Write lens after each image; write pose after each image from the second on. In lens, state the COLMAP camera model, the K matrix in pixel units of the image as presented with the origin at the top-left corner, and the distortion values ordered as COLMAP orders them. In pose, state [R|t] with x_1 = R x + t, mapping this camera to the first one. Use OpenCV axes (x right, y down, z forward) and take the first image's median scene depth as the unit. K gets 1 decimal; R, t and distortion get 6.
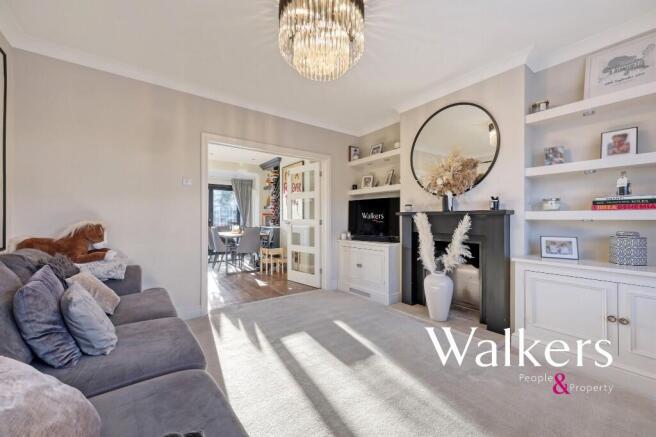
lens RADIAL K [[260.4, 0, 328.0], [0, 260.4, 218.5], [0, 0, 1]] dist [0.006260, 0.000052]
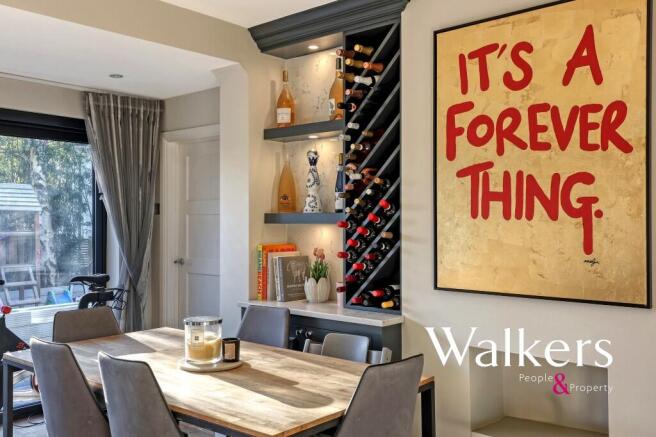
lens RADIAL K [[613.5, 0, 328.0], [0, 613.5, 218.5], [0, 0, 1]] dist [0.035828, 0.002883]
pose [[0.977552, 0.000951, 0.210694, -0.106249], [0.000362, 0.999981, -0.006193, -0.013720], [-0.210695, 0.006130, 0.977533, 0.164410]]
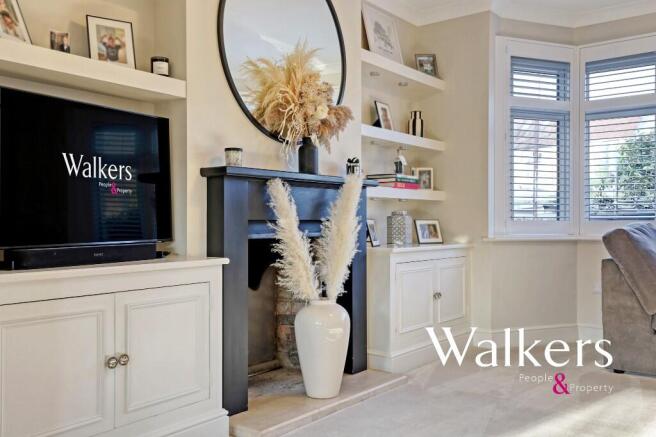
lens RADIAL K [[613.5, 0, 328.0], [0, 613.5, 218.5], [0, 0, 1]] dist [0.035828, 0.002883]
pose [[-0.281887, -0.013996, 0.959346, -0.988051], [-0.020521, 0.999753, 0.008556, 0.062050], [-0.959228, -0.017275, -0.282104, 1.884271]]
